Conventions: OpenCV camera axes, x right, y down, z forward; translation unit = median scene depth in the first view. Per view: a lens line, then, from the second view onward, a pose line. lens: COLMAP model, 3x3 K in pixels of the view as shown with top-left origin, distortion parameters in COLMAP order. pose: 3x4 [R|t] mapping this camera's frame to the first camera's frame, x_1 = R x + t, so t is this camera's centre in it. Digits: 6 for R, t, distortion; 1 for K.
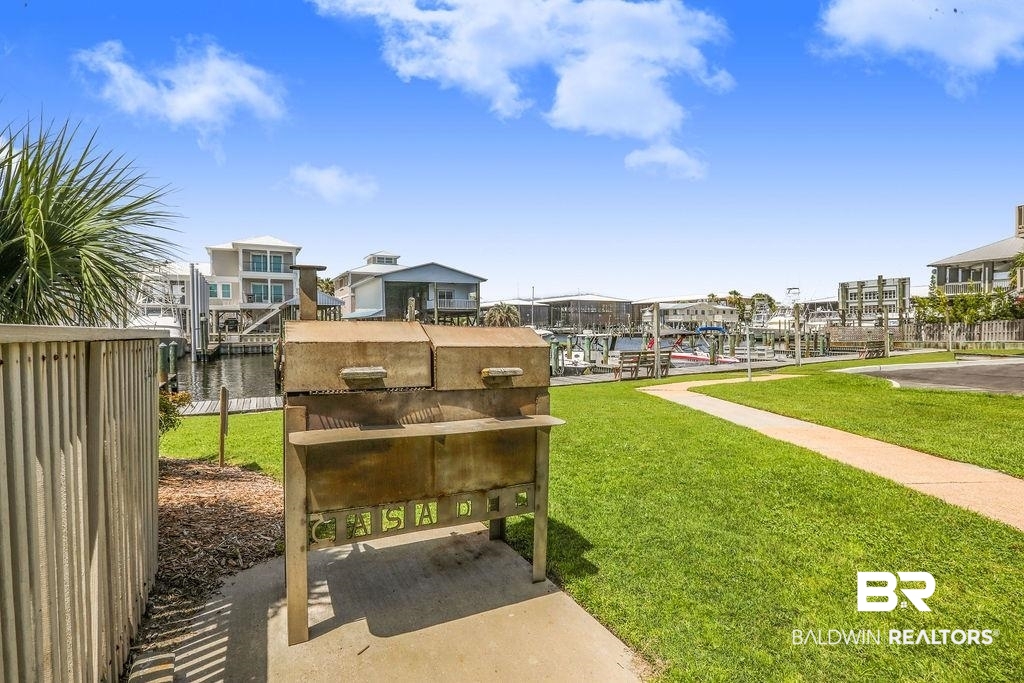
lens RADIAL K [[466.8, 0, 516.9], [0, 466.8, 340.4], [0, 0, 1]] dist [-0.001840, -0.000097]
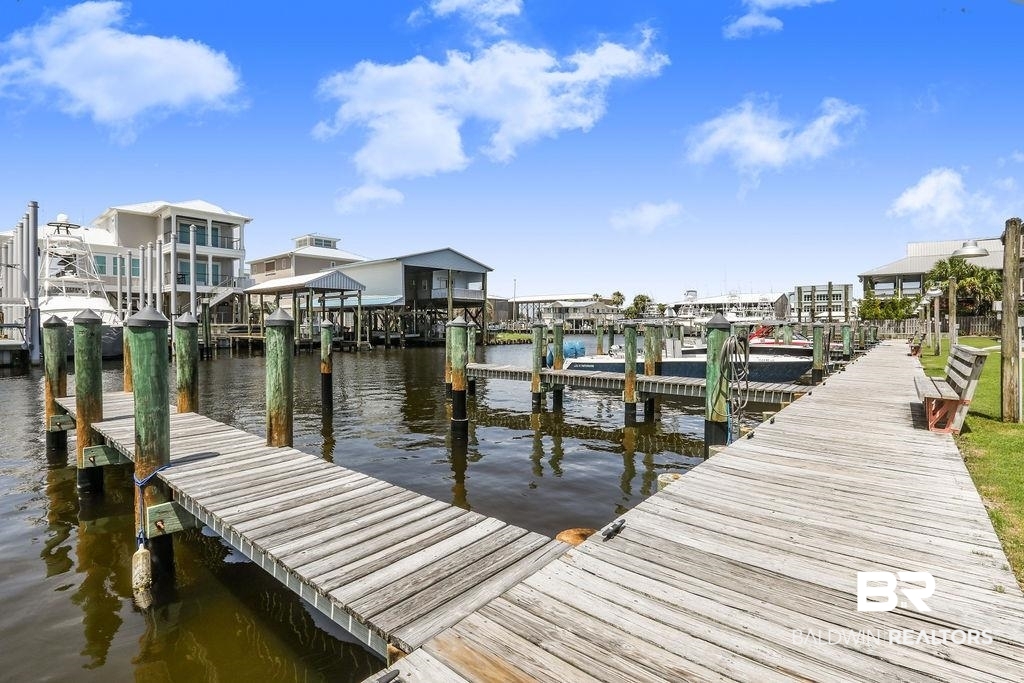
lens RADIAL K [[466.8, 0, 512.6], [0, 466.8, 335.9], [0, 0, 1]] dist [-0.001840, -0.000097]
pose [[0.941608, 0.002488, 0.336702, -0.313055], [-0.000666, 0.999984, -0.005529, 0.009958], [-0.336710, 0.004982, 0.941595, 0.078833]]
